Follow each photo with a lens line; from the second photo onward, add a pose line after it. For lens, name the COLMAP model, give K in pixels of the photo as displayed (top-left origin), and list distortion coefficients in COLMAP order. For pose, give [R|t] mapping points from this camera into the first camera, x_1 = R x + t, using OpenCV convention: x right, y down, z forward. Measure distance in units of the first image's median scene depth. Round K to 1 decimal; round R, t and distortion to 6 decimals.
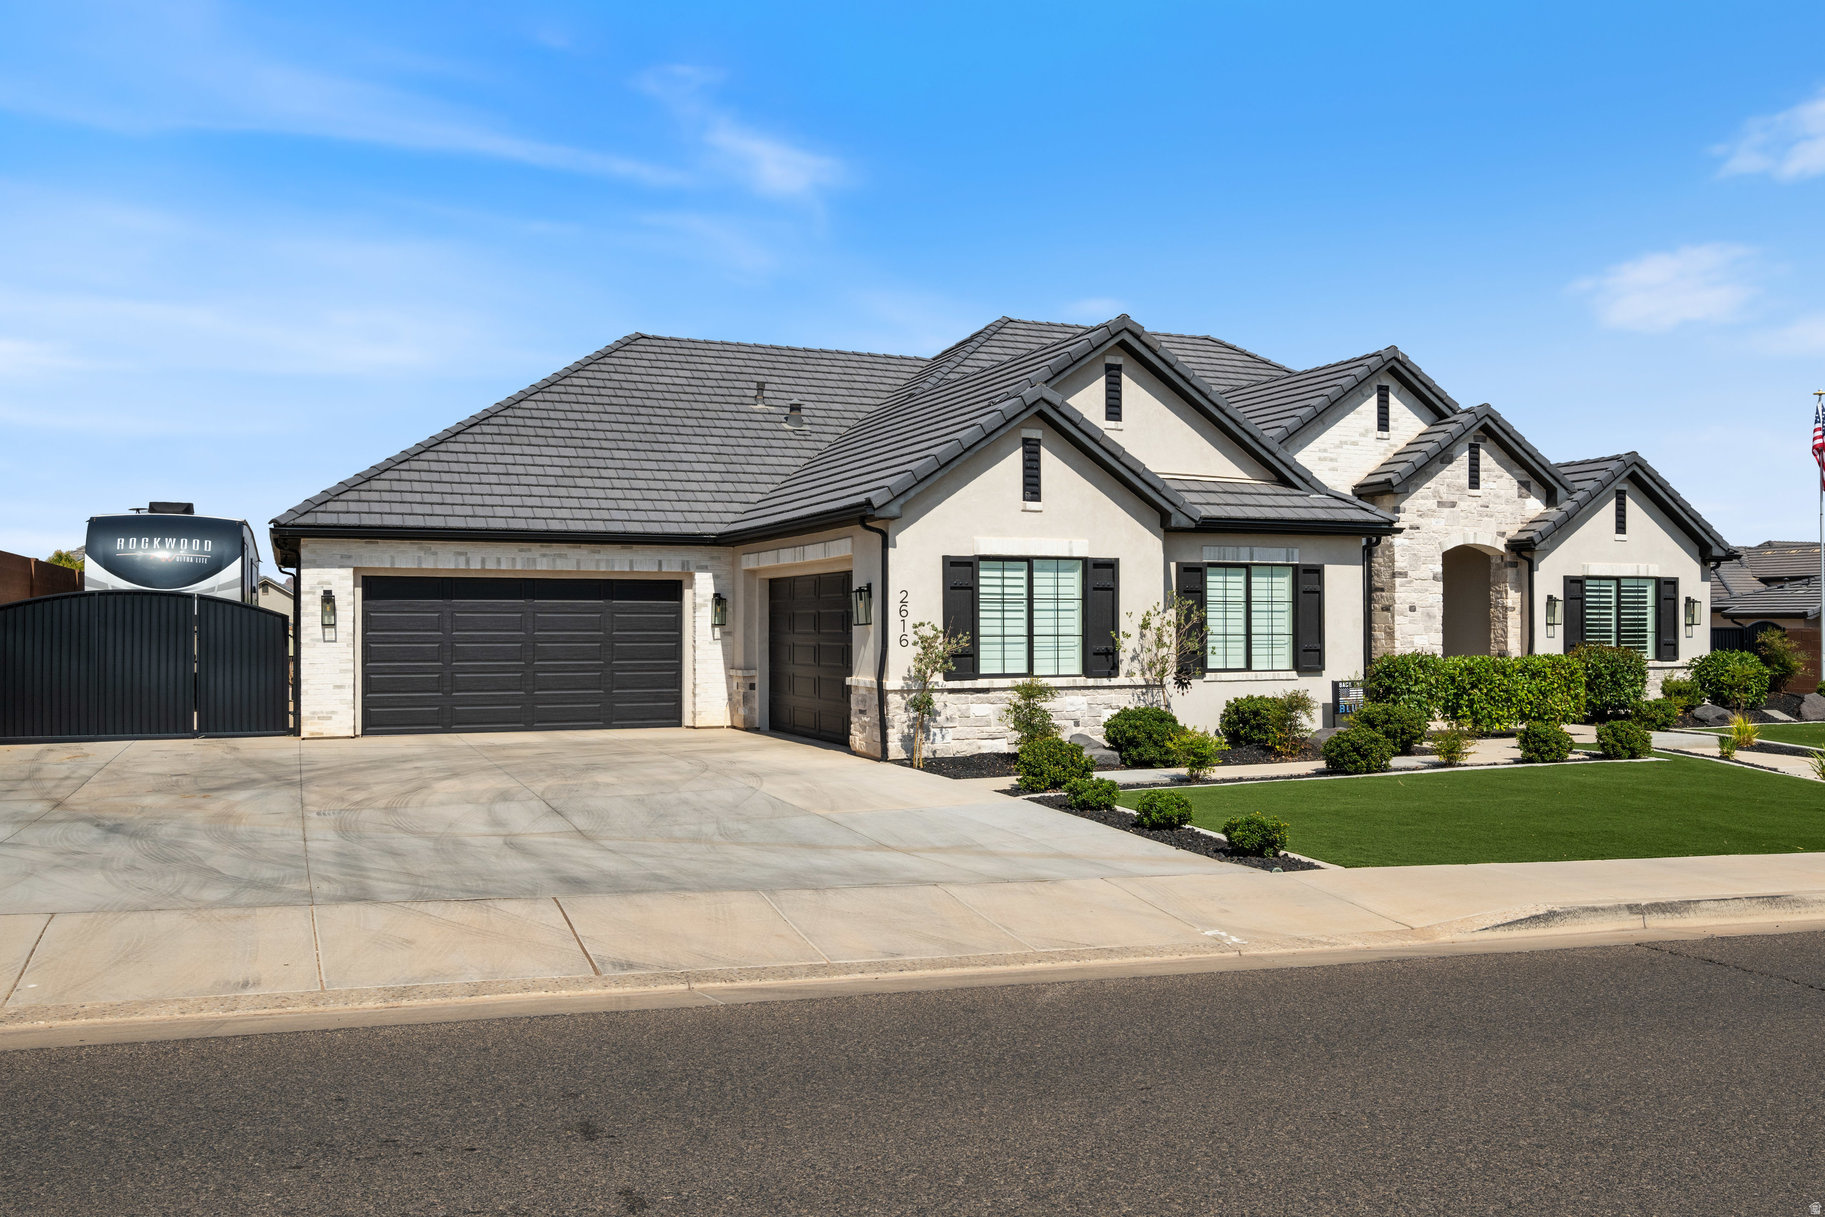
lens RADIAL K [[1523.7, 0, 916.2], [0, 1523.7, 616.7], [0, 0, 1]] dist [-0.011500, 0.000822]
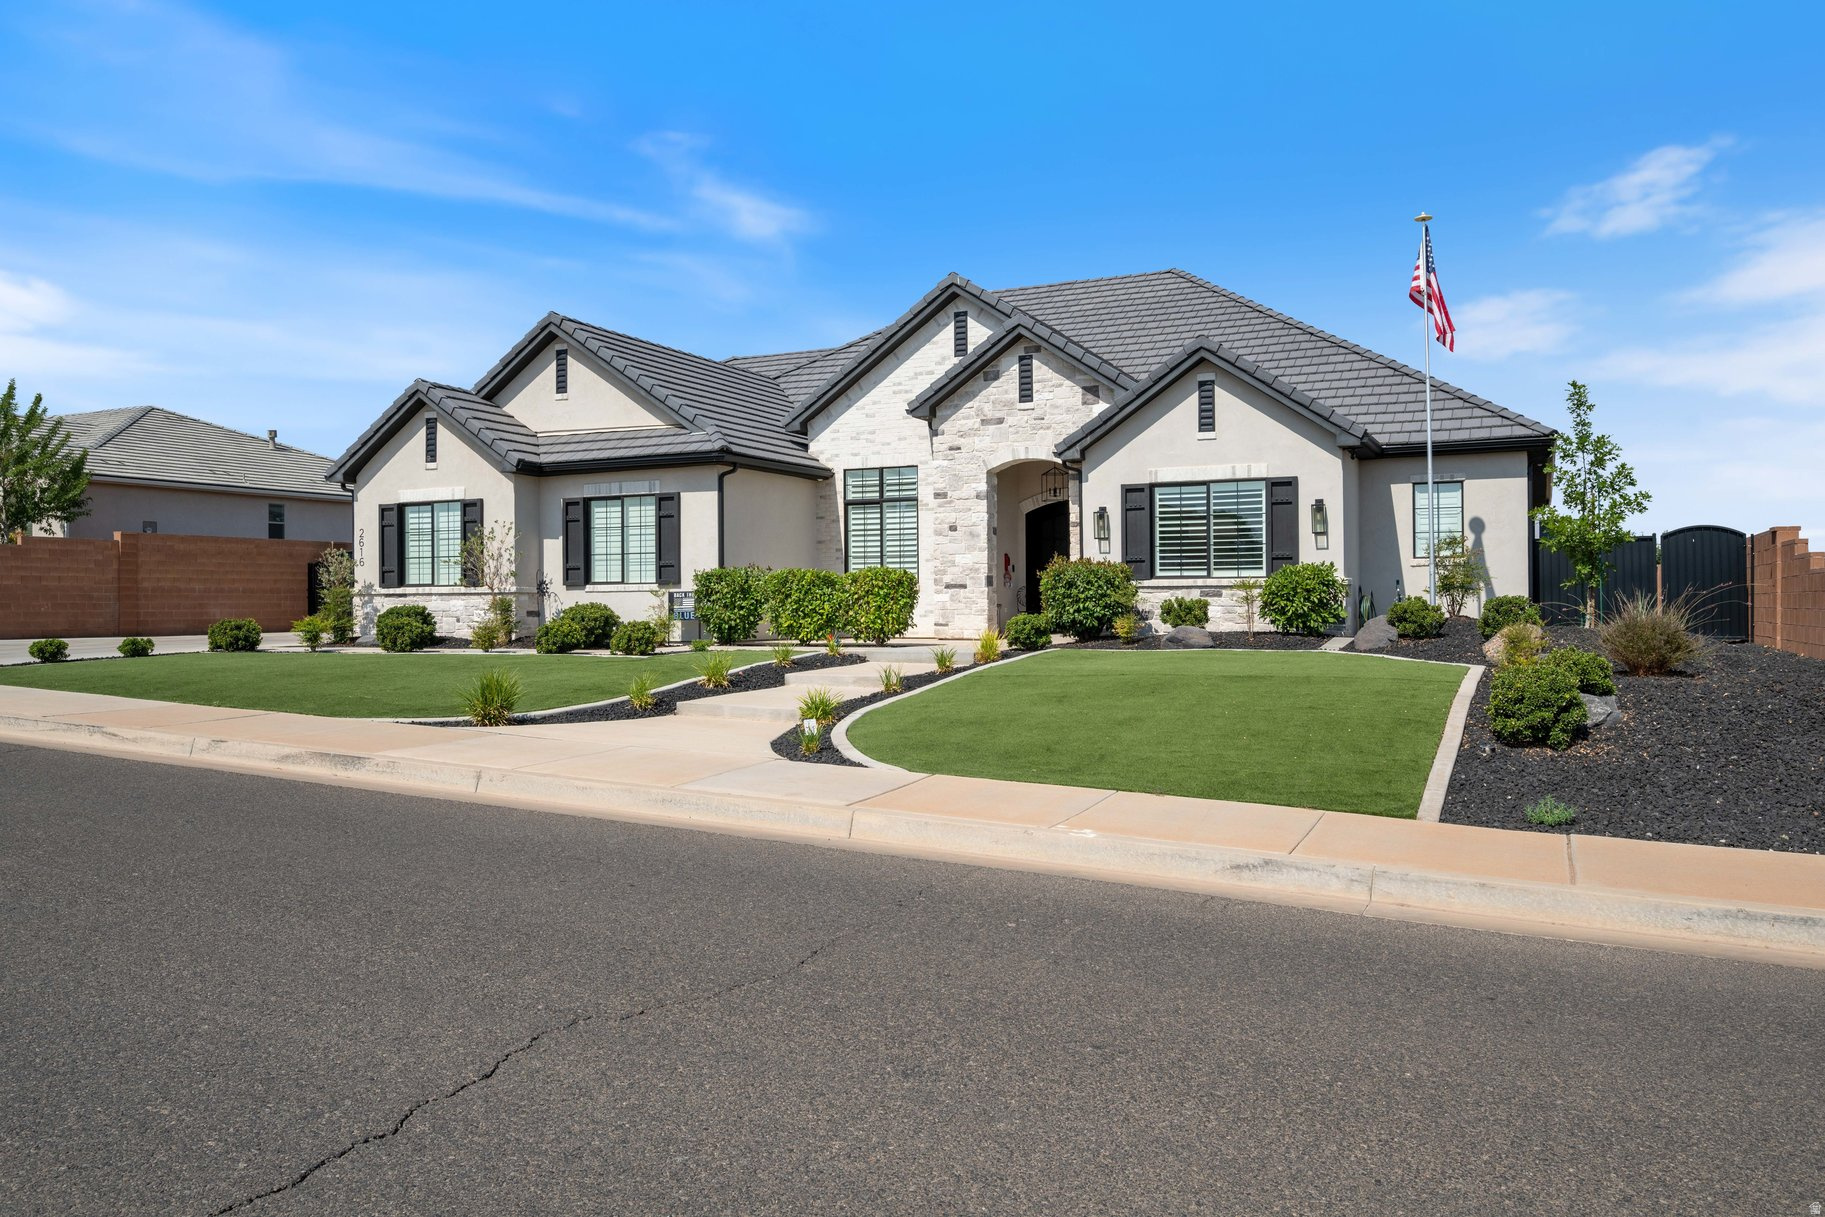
lens RADIAL K [[1311.4, 0, 910.3], [0, 1311.4, 604.6], [0, 0, 1]] dist [0.008317, -0.001794]
pose [[0.654214, -0.001033, -0.756309, 1.152099], [0.009933, 0.999925, 0.007226, 0.046494], [0.756244, -0.012240, 0.654175, 0.478948]]
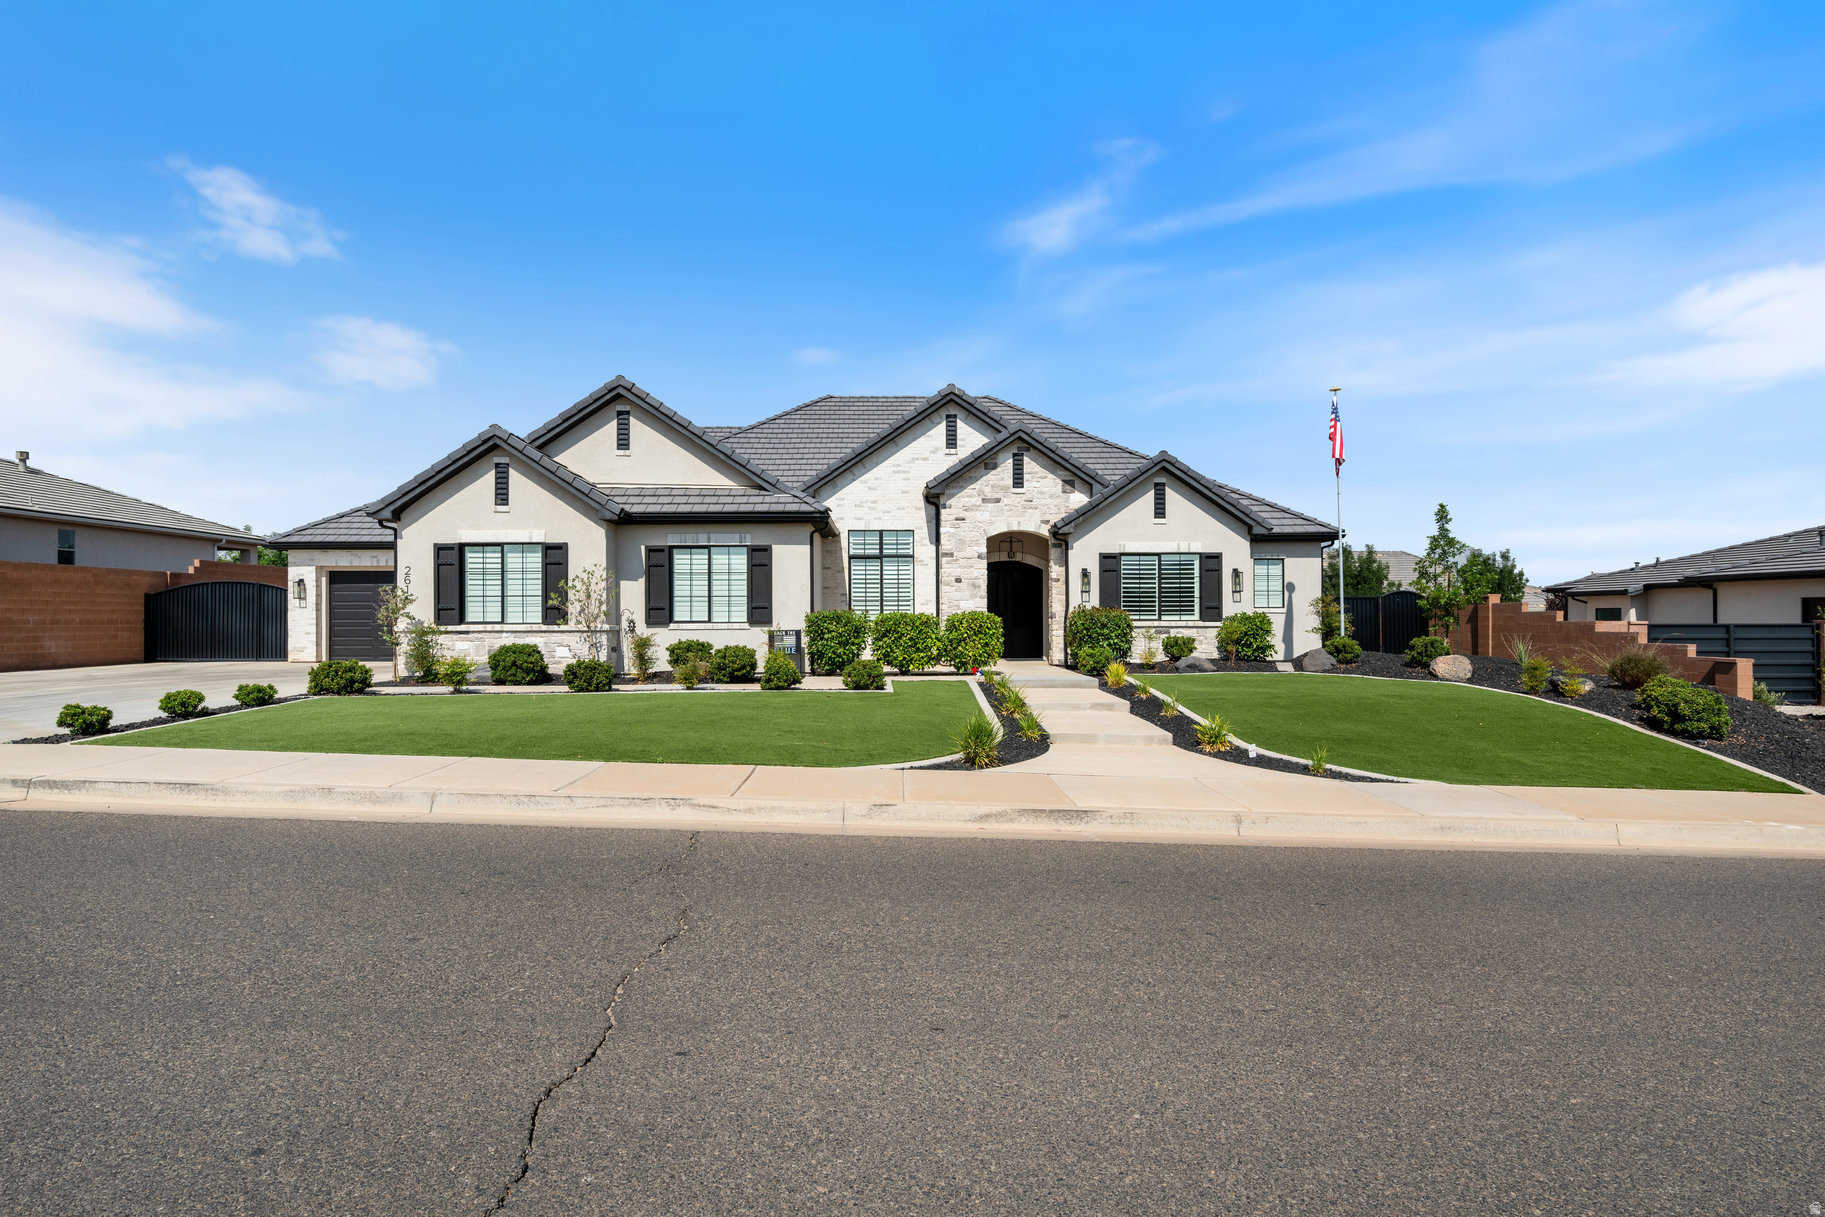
lens RADIAL K [[926.1, 0, 897.3], [0, 926.1, 615.8], [0, 0, 1]] dist [-0.000009, 0.000247]
pose [[0.927195, -0.003294, -0.374565, 0.686788], [0.004511, 0.999987, 0.002374, 0.027827], [0.374552, -0.003891, 0.927198, 0.275251]]
